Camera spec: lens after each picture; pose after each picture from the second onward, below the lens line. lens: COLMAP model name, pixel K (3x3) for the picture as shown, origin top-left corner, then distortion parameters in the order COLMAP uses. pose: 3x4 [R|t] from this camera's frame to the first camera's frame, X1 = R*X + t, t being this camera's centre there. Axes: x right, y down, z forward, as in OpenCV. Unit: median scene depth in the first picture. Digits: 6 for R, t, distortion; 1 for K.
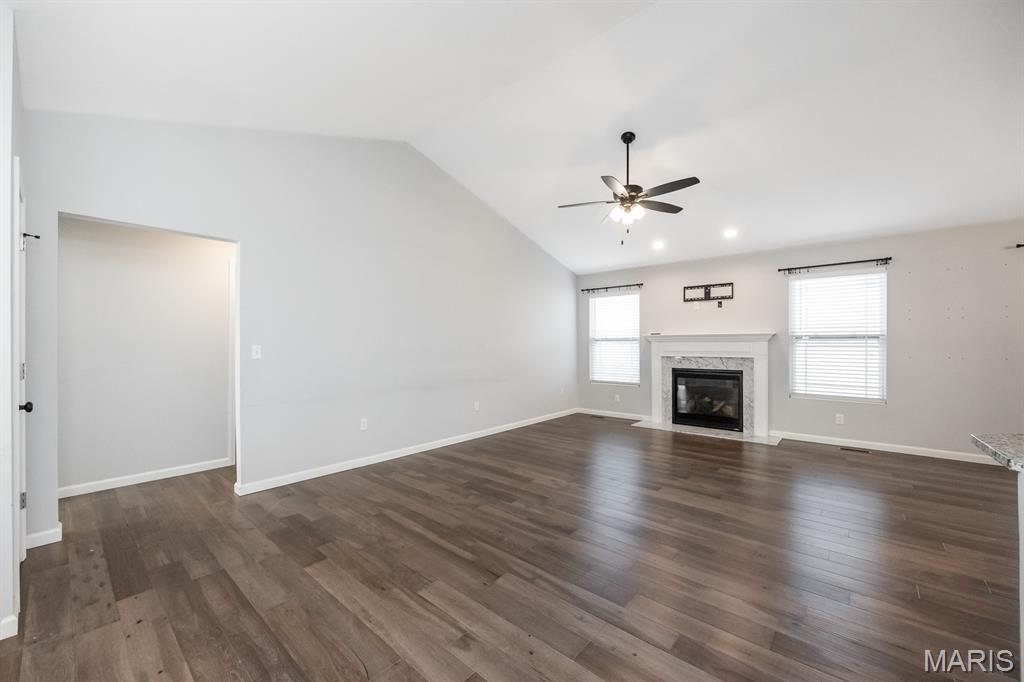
lens RADIAL K [[403.4, 0, 501.5], [0, 403.4, 345.3], [0, 0, 1]] dist [-0.004085, 0.000694]
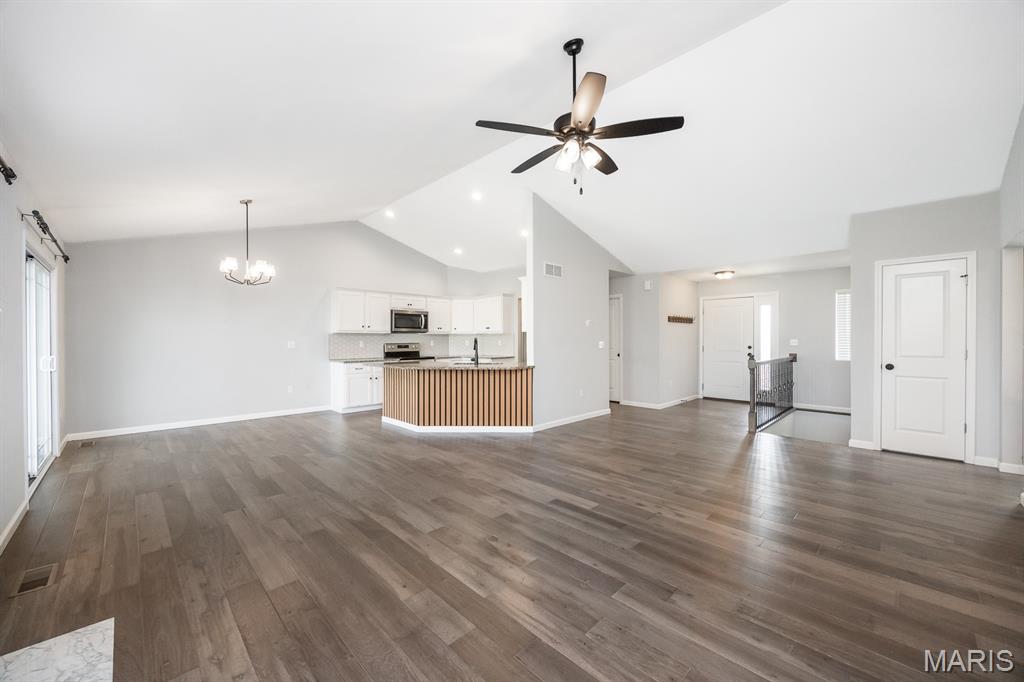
lens RADIAL K [[389.5, 0, 516.0], [0, 389.5, 340.0], [0, 0, 1]] dist [-0.001968, 0.000245]
pose [[-0.998517, 0.005290, 0.054192, 0.254129], [0.005285, 0.999986, -0.000241, -0.001213], [-0.054192, 0.000046, -0.998531, 1.117458]]
